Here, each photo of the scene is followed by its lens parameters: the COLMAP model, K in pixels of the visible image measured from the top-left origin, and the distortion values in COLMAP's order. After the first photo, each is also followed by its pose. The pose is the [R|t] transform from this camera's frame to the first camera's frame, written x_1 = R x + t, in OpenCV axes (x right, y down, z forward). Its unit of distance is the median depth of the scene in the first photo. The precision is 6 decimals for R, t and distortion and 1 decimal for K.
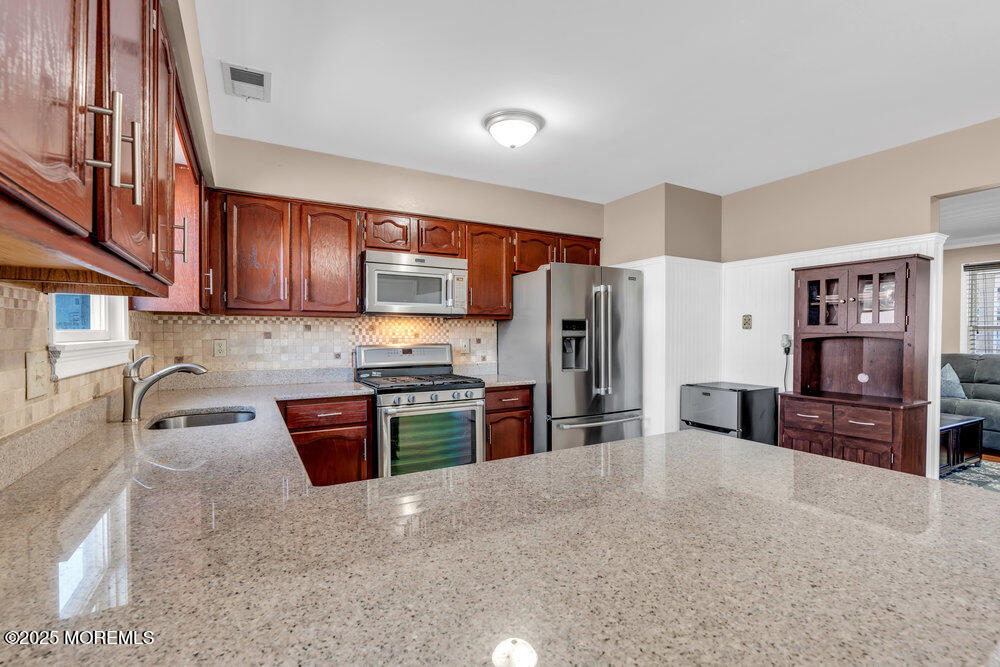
lens RADIAL K [[447.6, 0, 497.4], [0, 447.6, 336.1], [0, 0, 1]] dist [-0.003054, -0.000237]
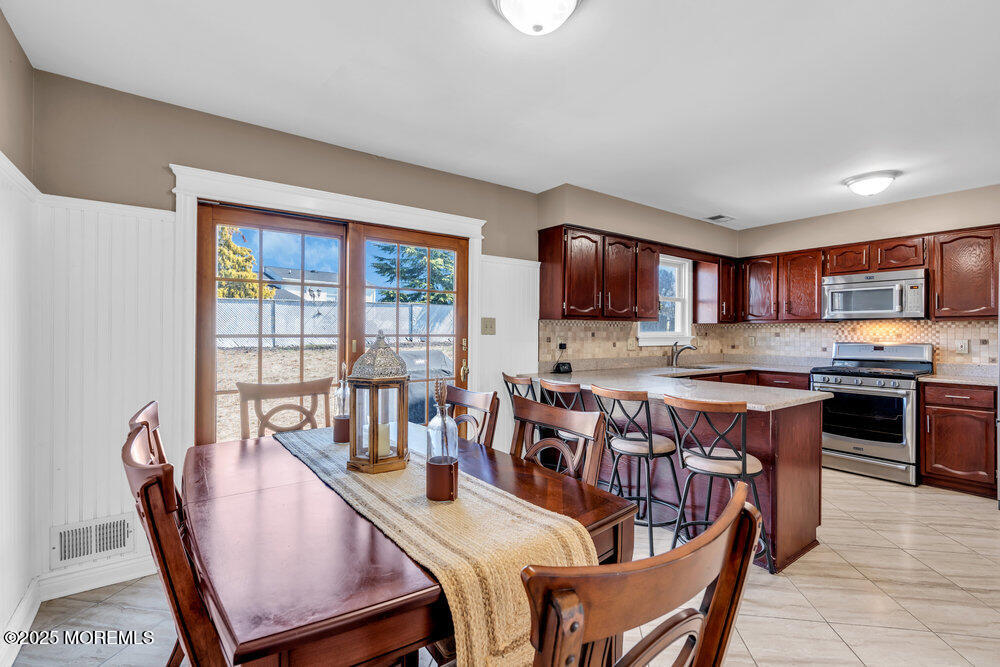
lens RADIAL K [[470.4, 0, 498.0], [0, 470.4, 332.6], [0, 0, 1]] dist [0.000088, 0.000016]
pose [[0.119797, 0.001221, -0.992798, 1.039076], [-0.009052, 0.999959, 0.000137, -0.000348], [0.992757, 0.008970, 0.119803, -0.223792]]
